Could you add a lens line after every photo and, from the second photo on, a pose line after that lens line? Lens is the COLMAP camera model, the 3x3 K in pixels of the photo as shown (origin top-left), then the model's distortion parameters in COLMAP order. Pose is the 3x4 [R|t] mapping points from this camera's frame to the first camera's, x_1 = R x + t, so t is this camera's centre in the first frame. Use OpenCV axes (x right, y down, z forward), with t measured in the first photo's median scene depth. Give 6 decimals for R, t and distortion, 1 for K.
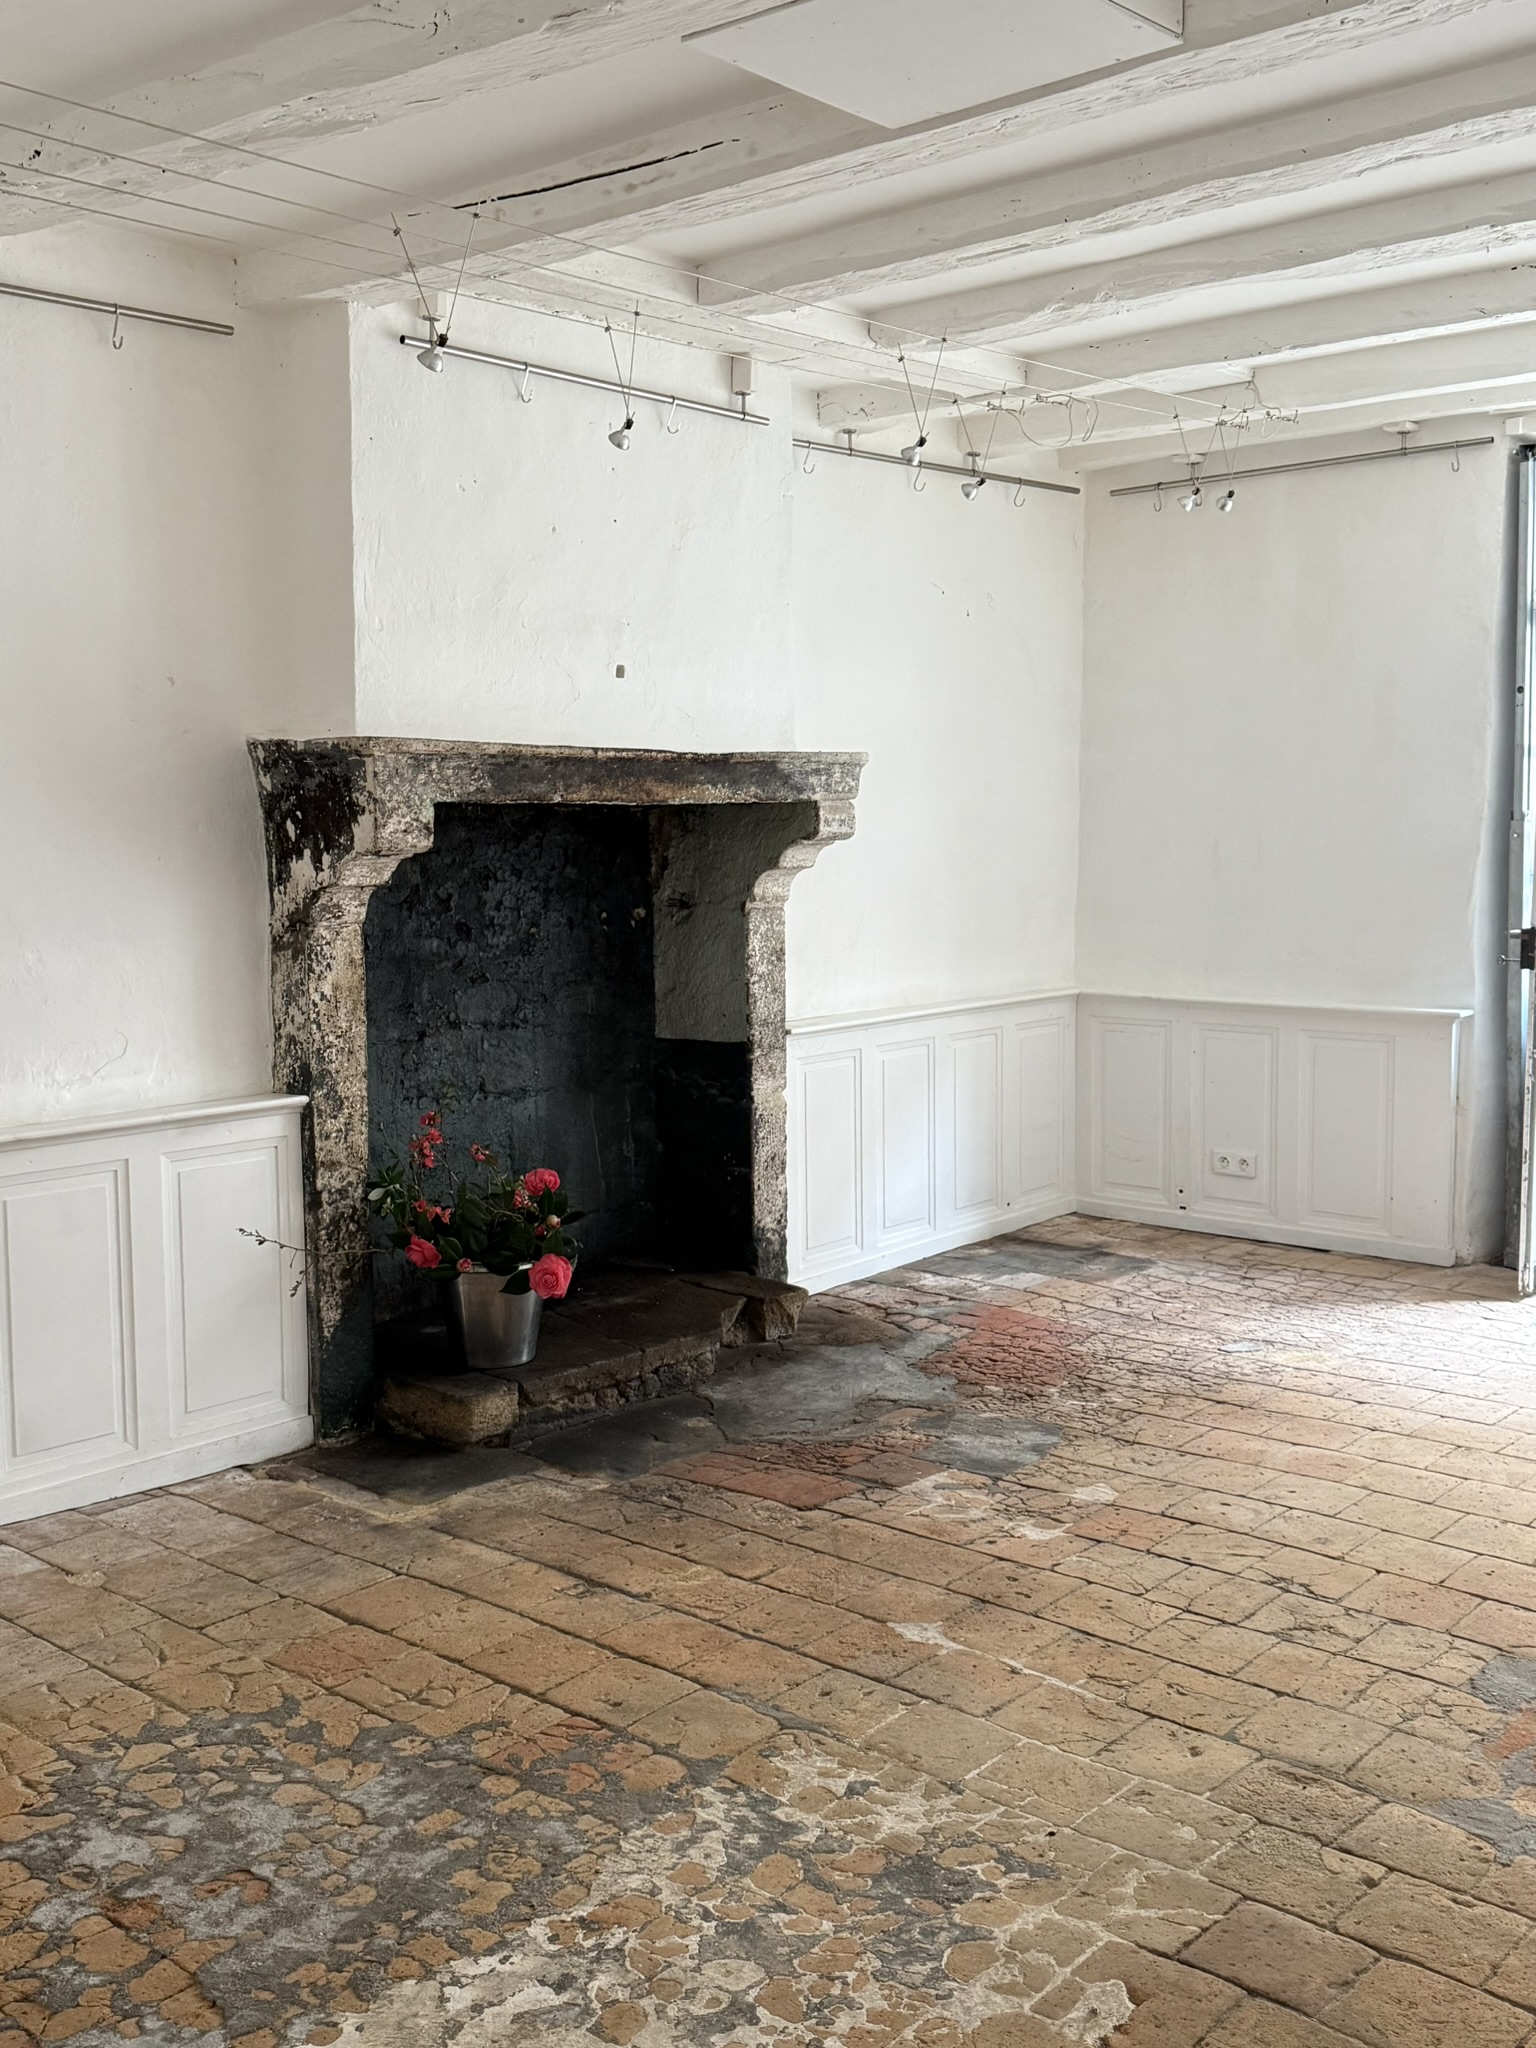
lens RADIAL K [[1970.2, 0, 766.0], [0, 1970.2, 1030.5], [0, 0, 1]] dist [0.073632, 0.000000]
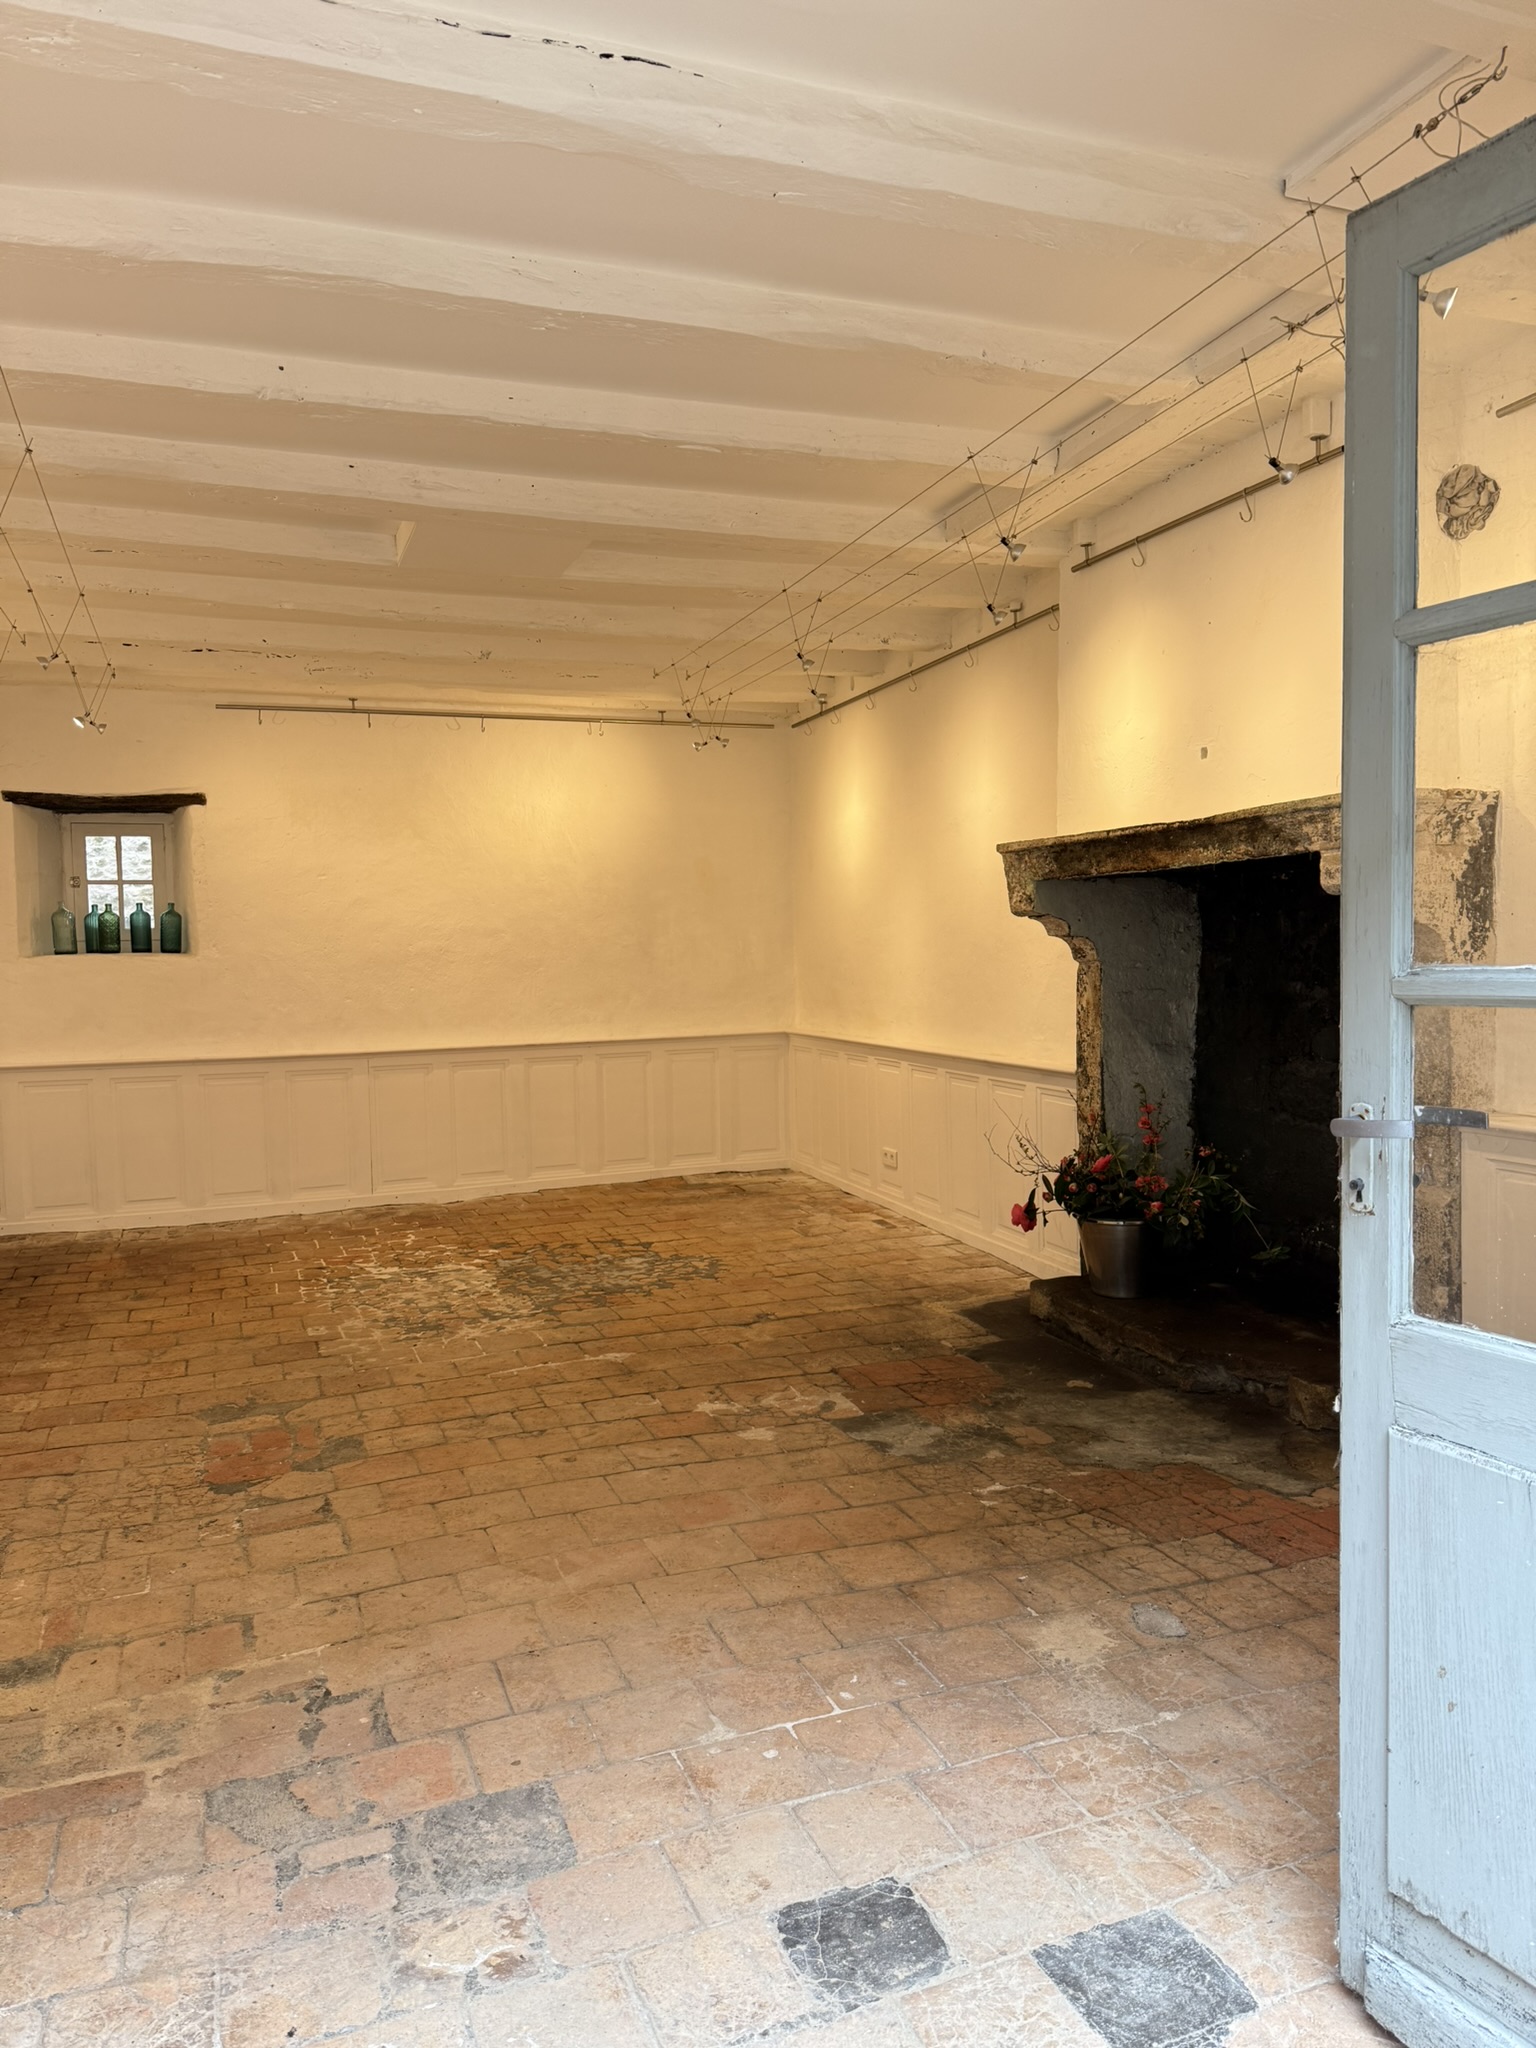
lens RADIAL K [[1445.3, 0, 770.4], [0, 1445.3, 1006.4], [0, 0, 1]] dist [0.048966, -0.046917]
pose [[-0.462425, 0.051916, -0.885137, 0.865976], [-0.074492, 0.992480, 0.097130, -0.107217], [0.883524, 0.110851, -0.455080, 1.273813]]
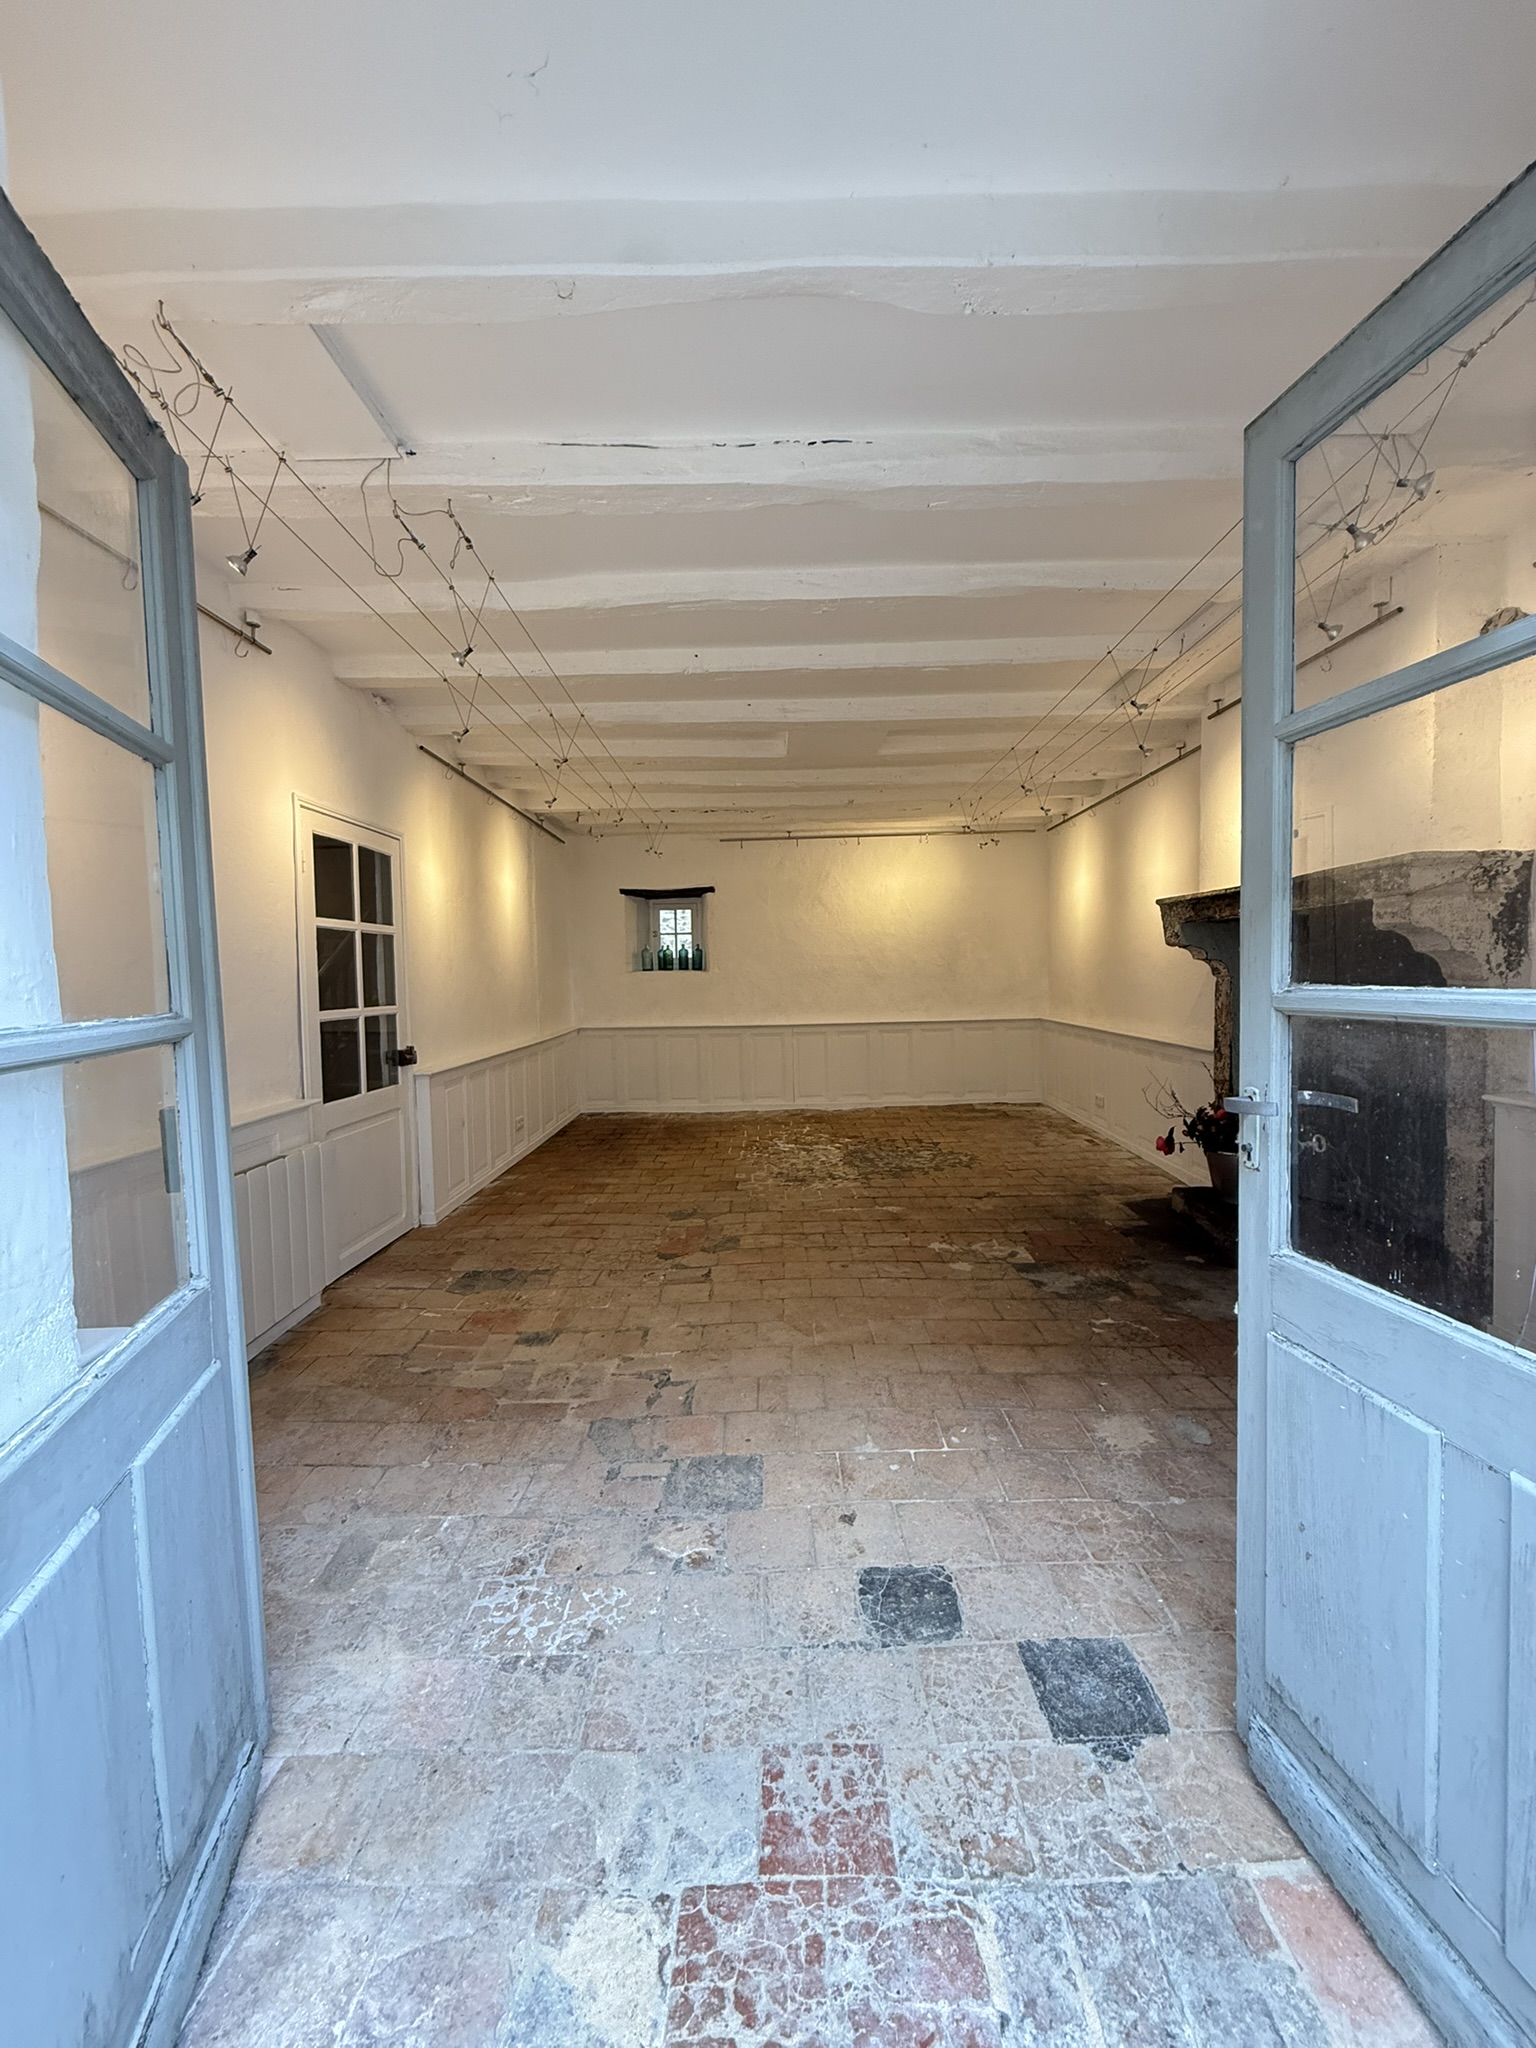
lens RADIAL K [[815.7, 0, 769.4], [0, 815.7, 996.1], [0, 0, 1]] dist [0.003438, -0.001351]
pose [[-0.748448, 0.039595, -0.662011, 0.777650], [-0.049449, 0.992106, 0.115244, -0.112407], [0.661348, 0.118990, -0.740581, 1.332603]]
